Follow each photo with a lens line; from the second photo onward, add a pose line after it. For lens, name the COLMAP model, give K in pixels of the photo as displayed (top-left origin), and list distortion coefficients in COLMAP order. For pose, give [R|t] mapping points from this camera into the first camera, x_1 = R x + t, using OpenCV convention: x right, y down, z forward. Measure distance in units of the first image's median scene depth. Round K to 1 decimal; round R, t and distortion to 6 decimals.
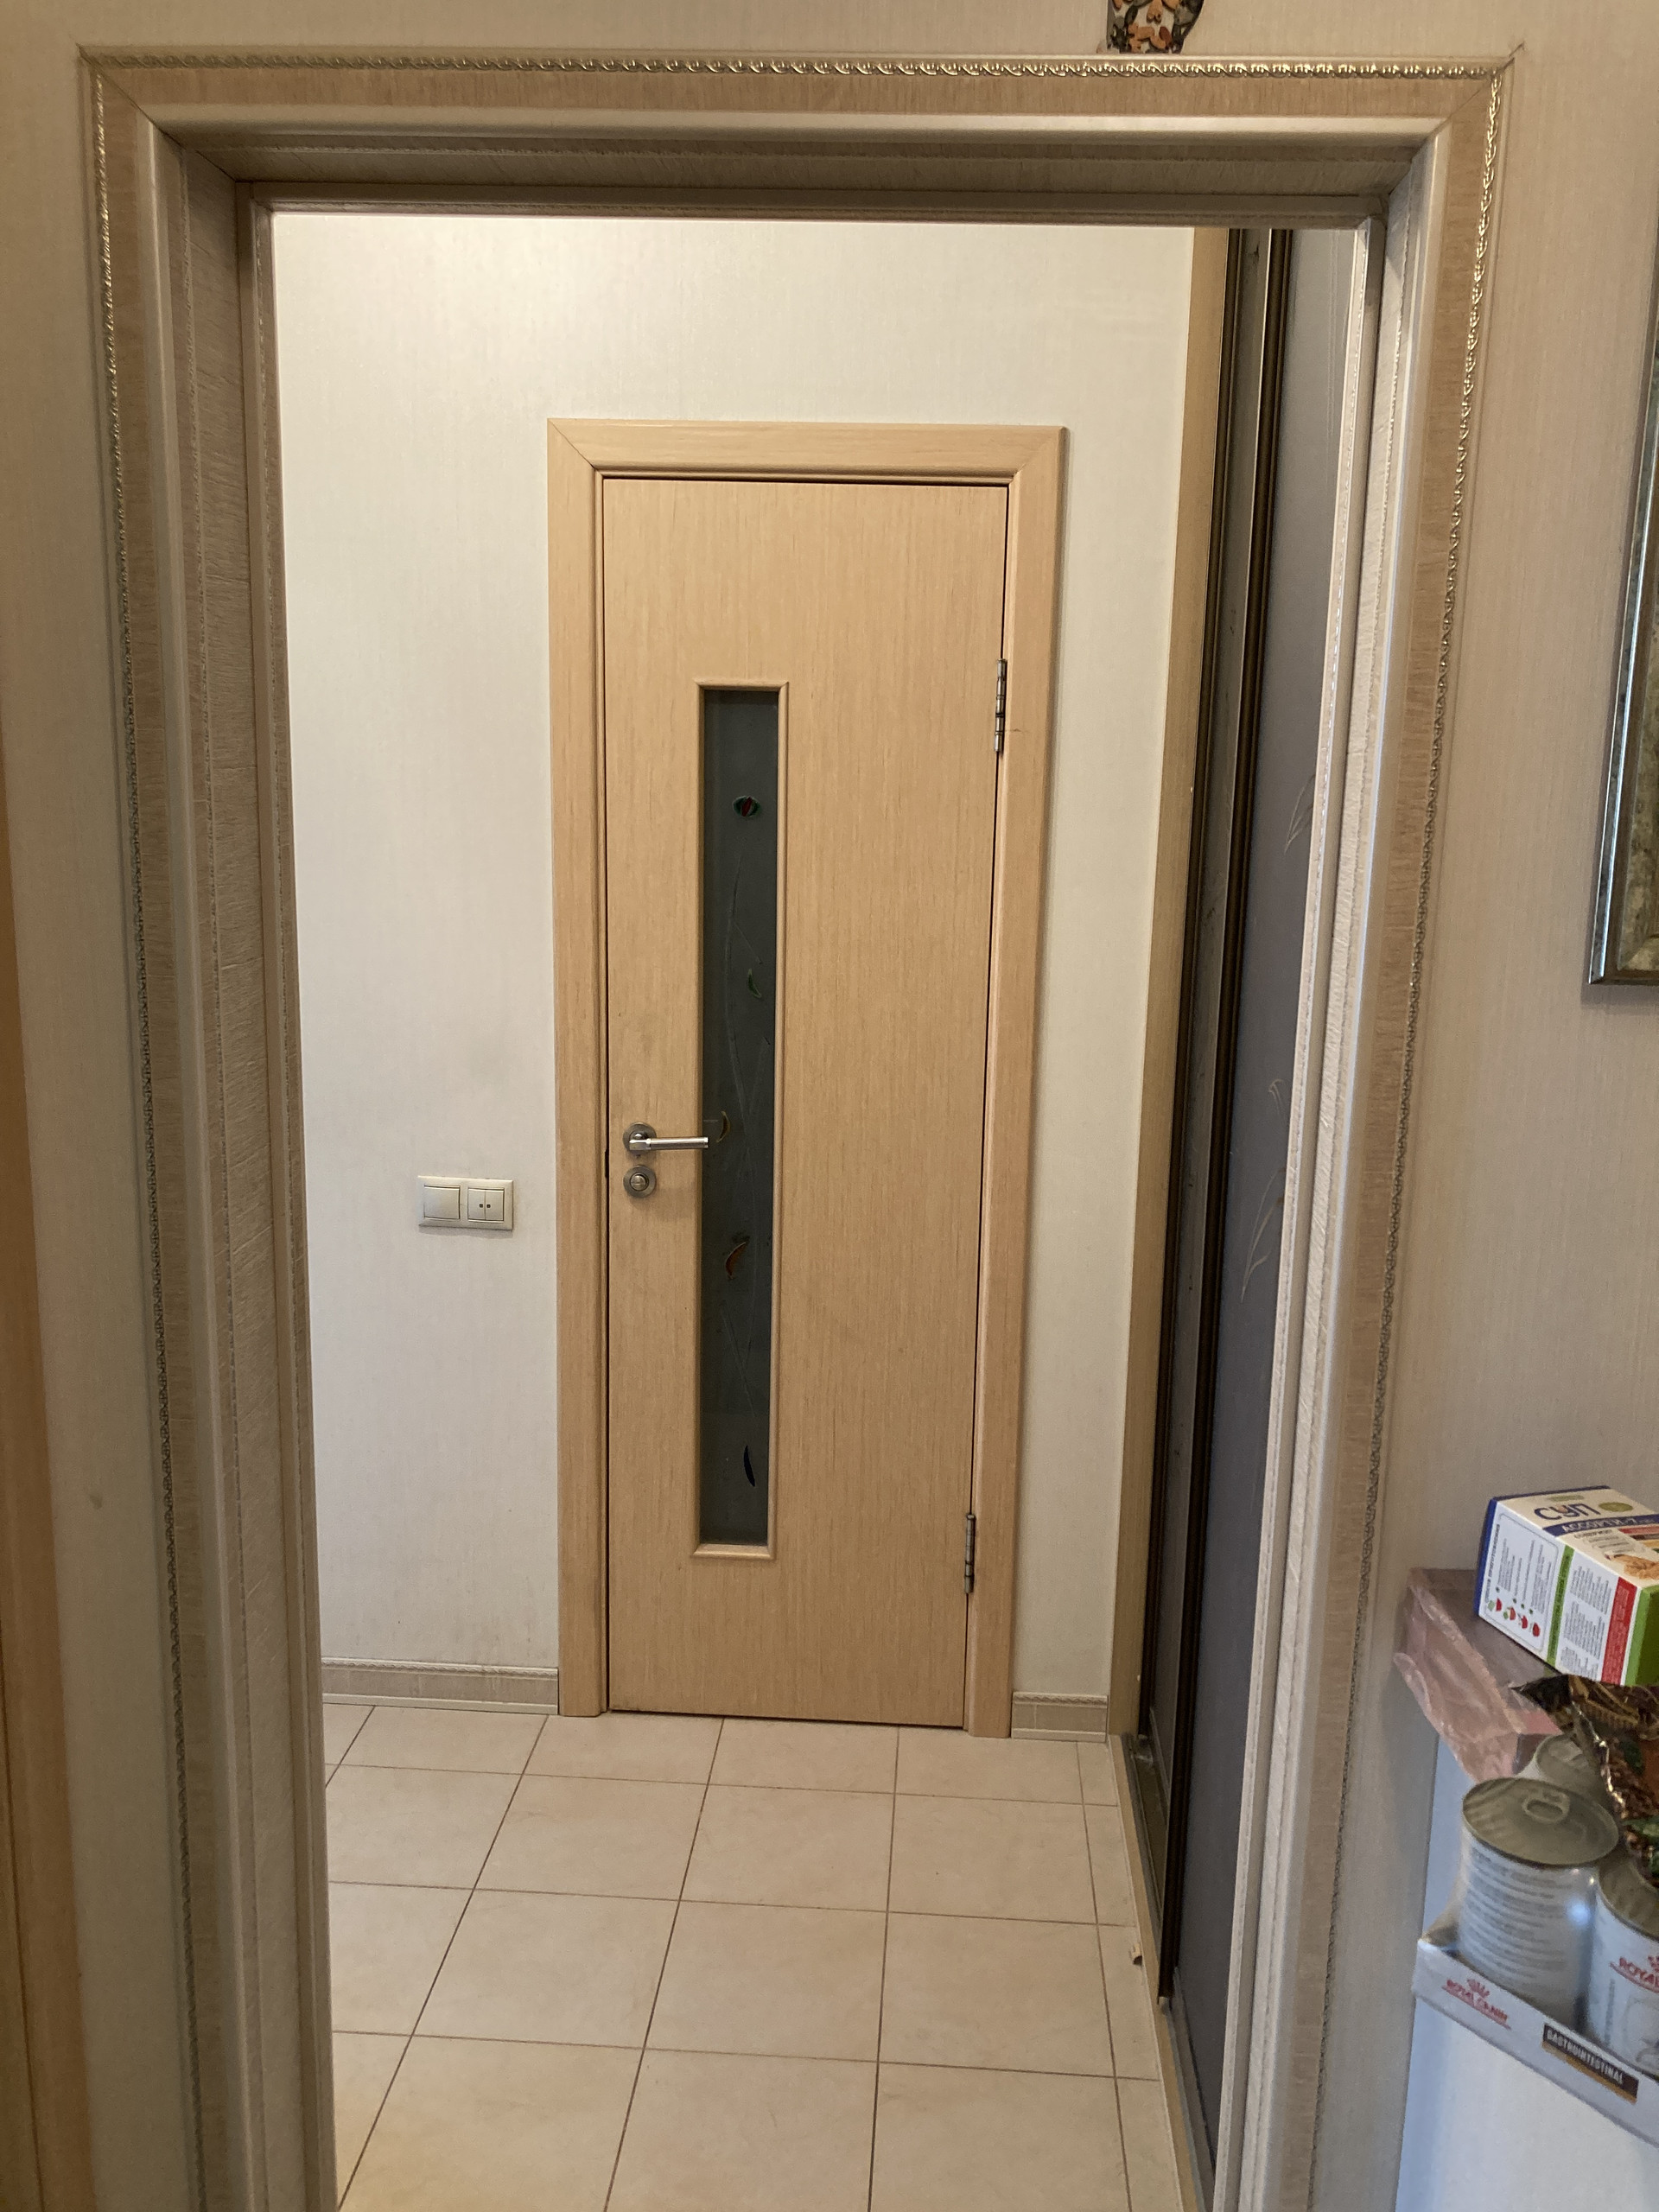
lens RADIAL K [[1826.1, 0, 859.9], [0, 1826.1, 1092.8], [0, 0, 1]] dist [0.035644, -0.045280]
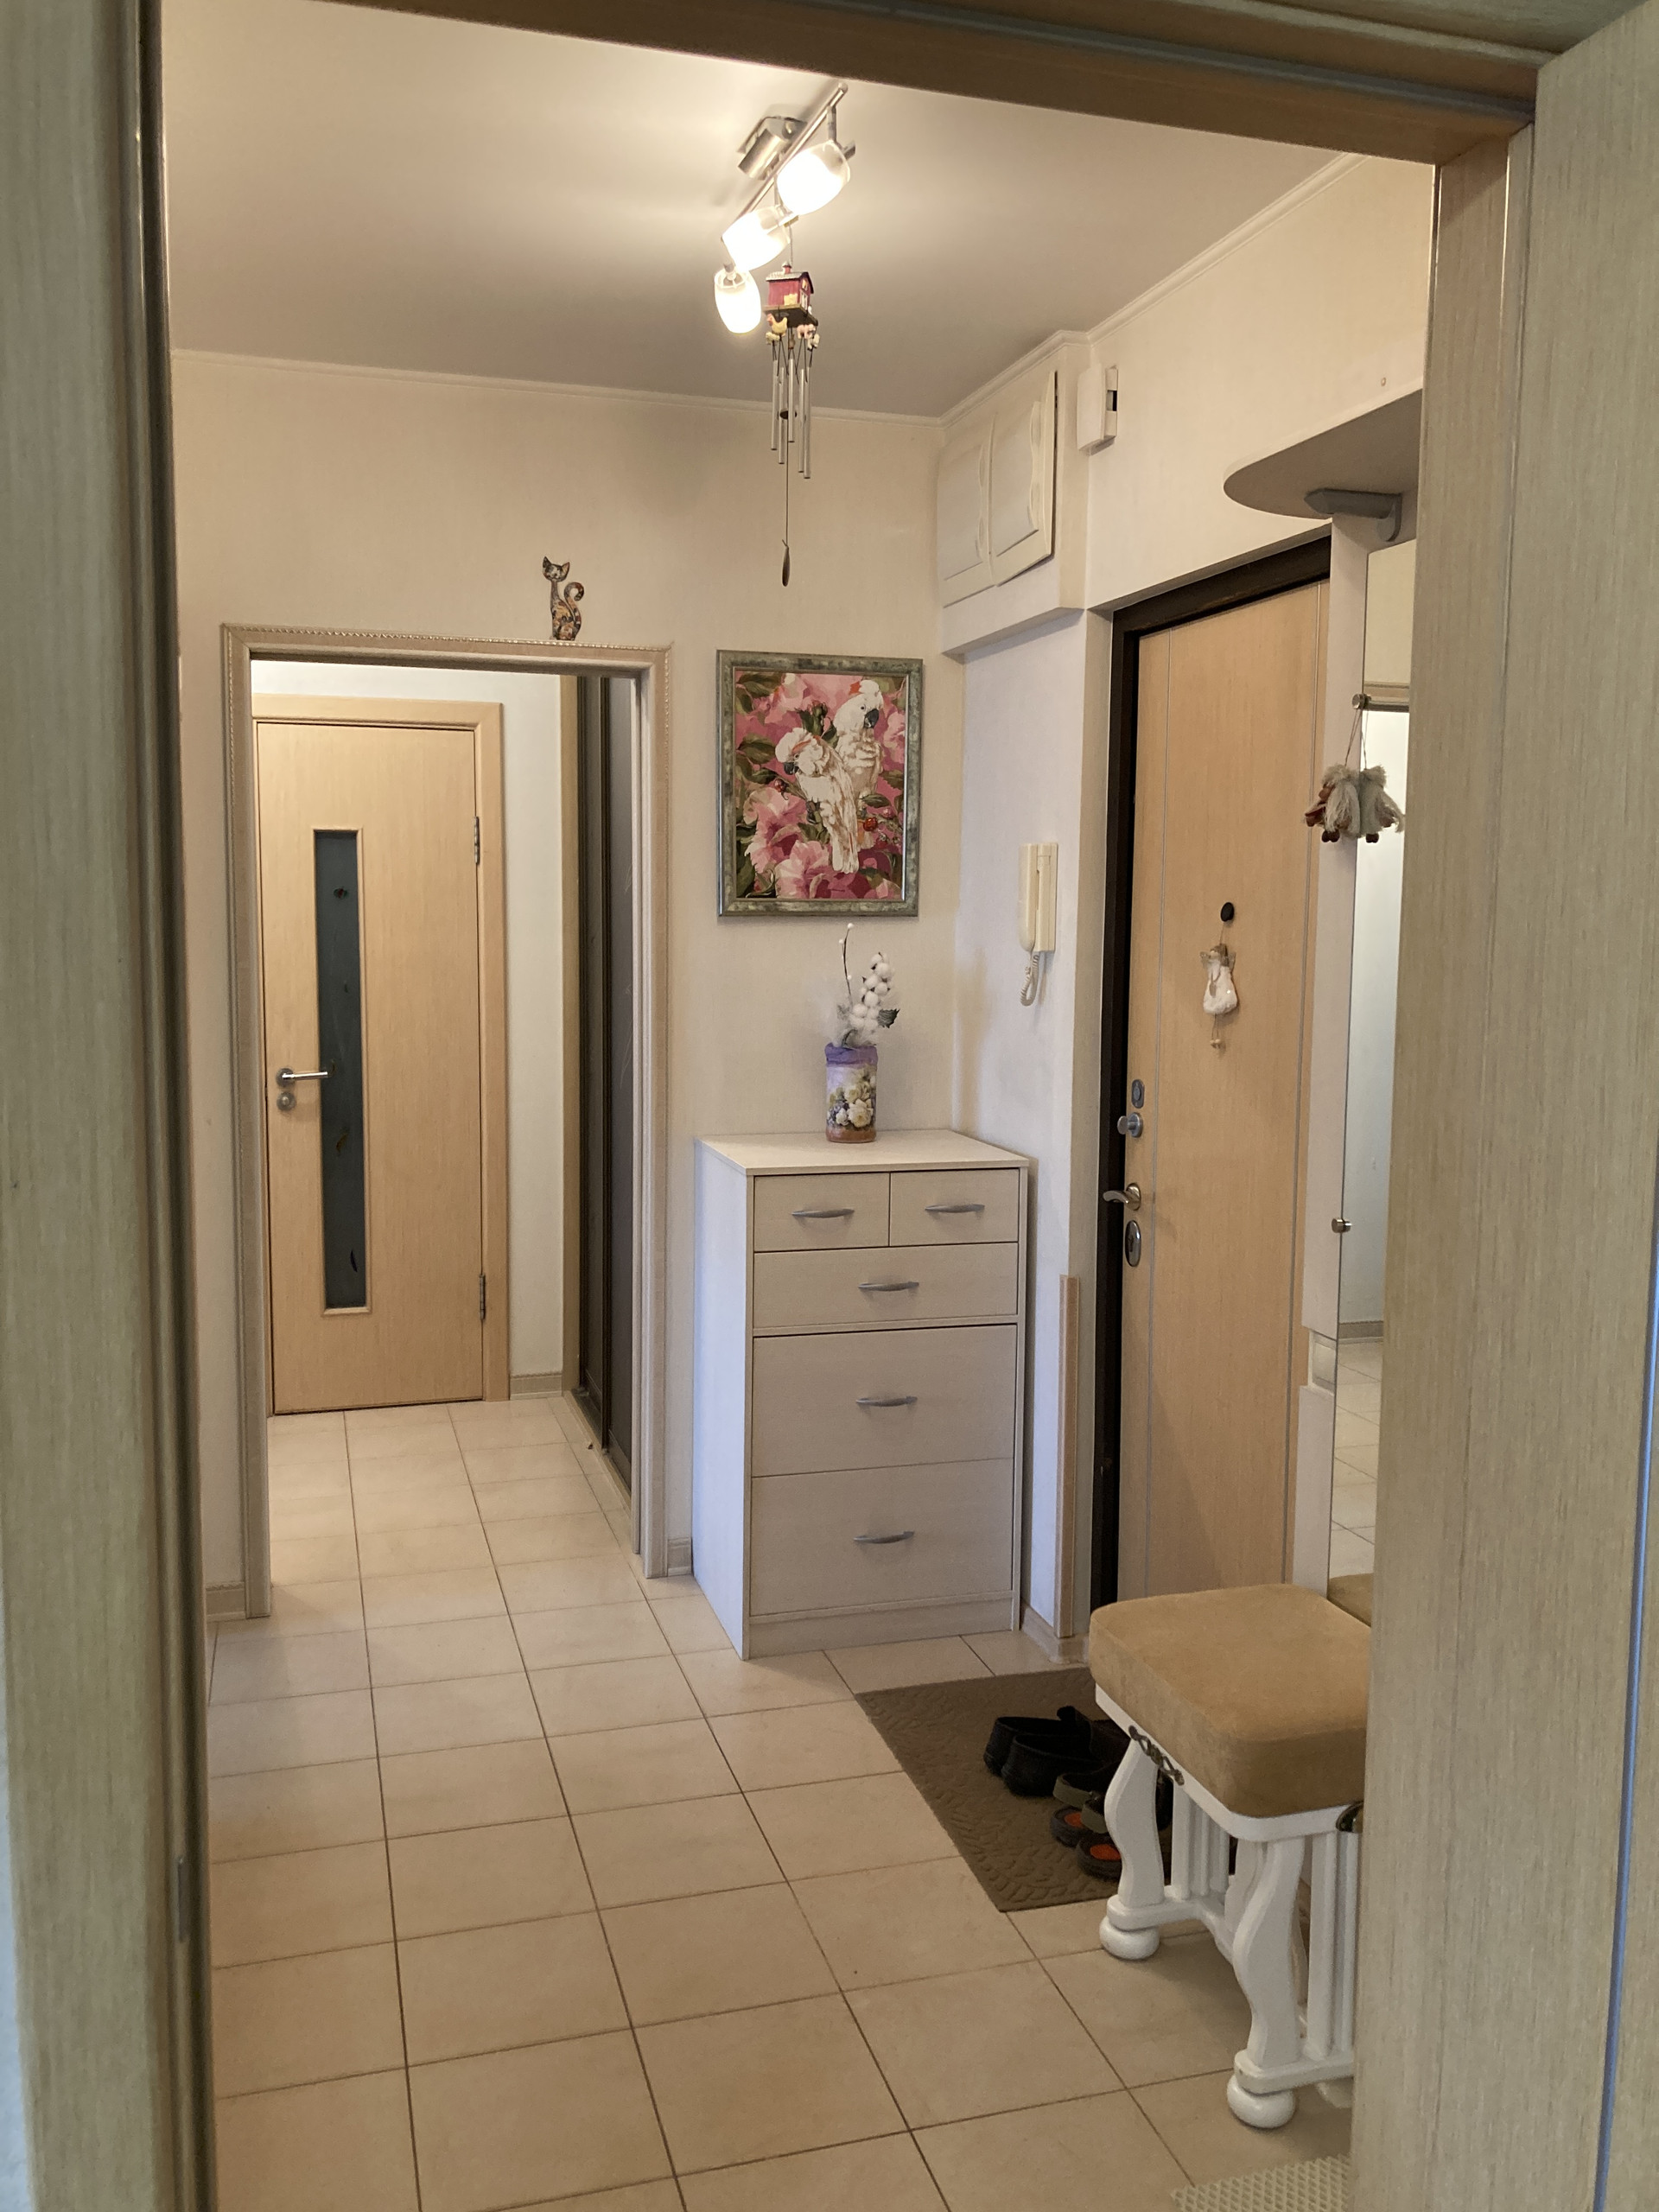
lens RADIAL K [[1826.1, 0, 859.9], [0, 1826.1, 1092.8], [0, 0, 1]] dist [0.035644, -0.045280]
pose [[0.938074, -0.050984, 0.342664, -0.218722], [0.078577, 0.994646, -0.067120, 0.217364], [-0.337407, 0.089889, 0.937057, -0.930465]]
